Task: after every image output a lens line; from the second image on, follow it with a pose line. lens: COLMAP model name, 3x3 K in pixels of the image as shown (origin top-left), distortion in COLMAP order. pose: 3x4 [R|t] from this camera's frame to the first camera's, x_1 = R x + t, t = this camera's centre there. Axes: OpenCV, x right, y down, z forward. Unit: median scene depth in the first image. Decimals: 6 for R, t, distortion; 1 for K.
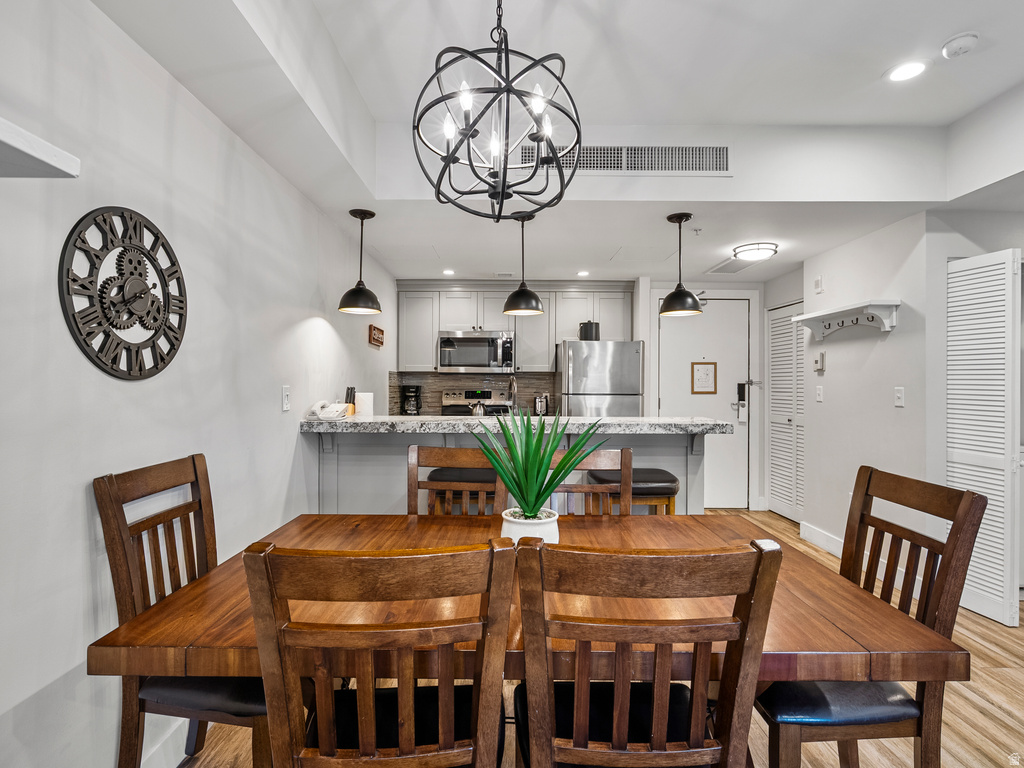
lens RADIAL K [[519.1, 0, 509.7], [0, 519.1, 379.8], [0, 0, 1]] dist [-0.005619, 0.001536]
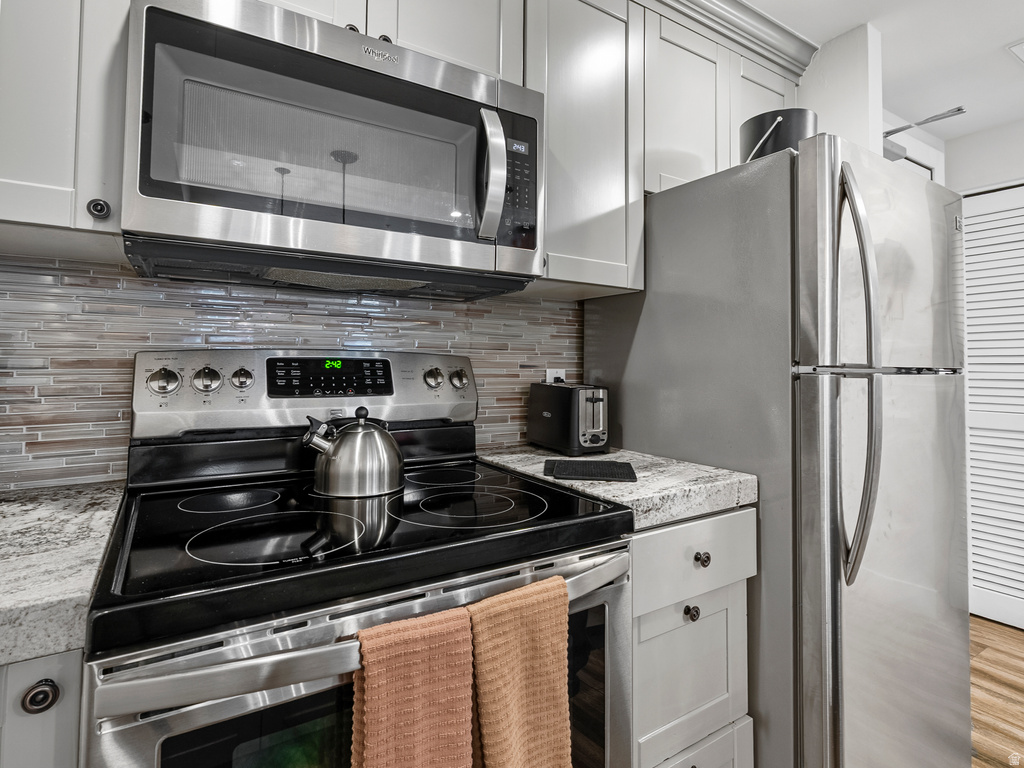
lens RADIAL K [[522.2, 0, 483.9], [0, 522.2, 351.6], [0, 0, 1]] dist [0.001927, 0.000787]
pose [[0.858884, 0.011136, 0.512050, -0.230318], [-0.004787, 0.999894, -0.013717, 0.040339], [-0.512148, 0.009330, 0.858846, 1.500797]]
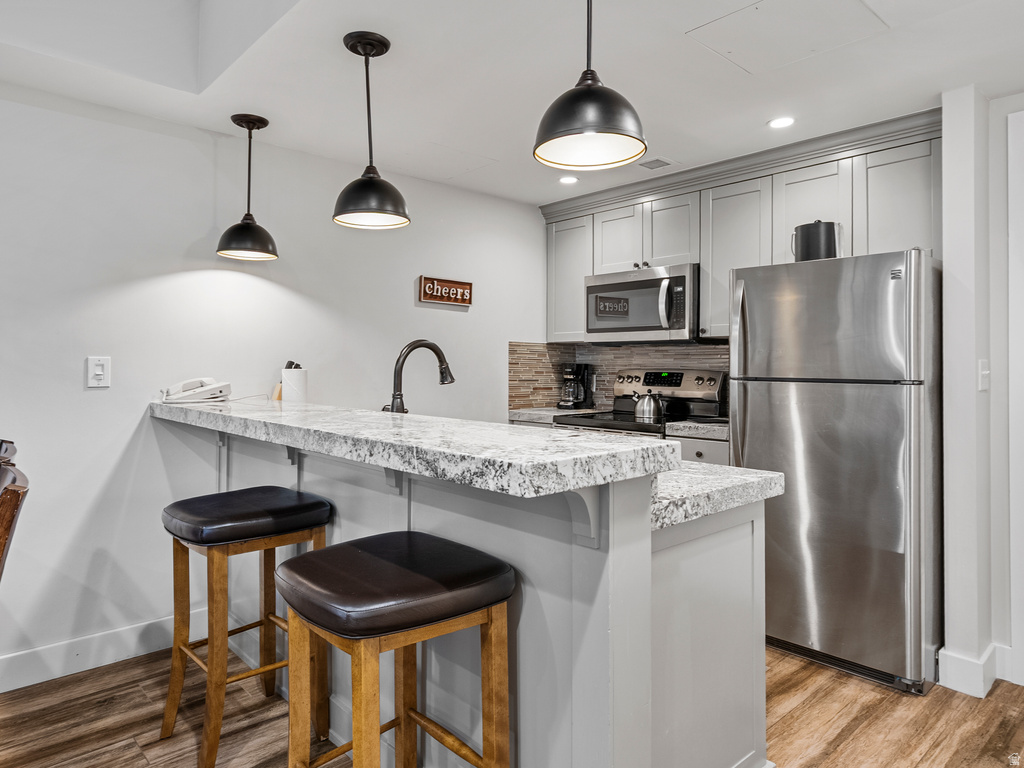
lens RADIAL K [[657.2, 0, 510.4], [0, 657.2, 357.9], [0, 0, 1]] dist [0.001606, 0.000228]
pose [[0.673583, -0.010809, -0.739032, 0.715063], [0.002878, 0.999924, -0.012001, 0.025677], [0.739106, 0.005956, 0.673563, 0.729261]]
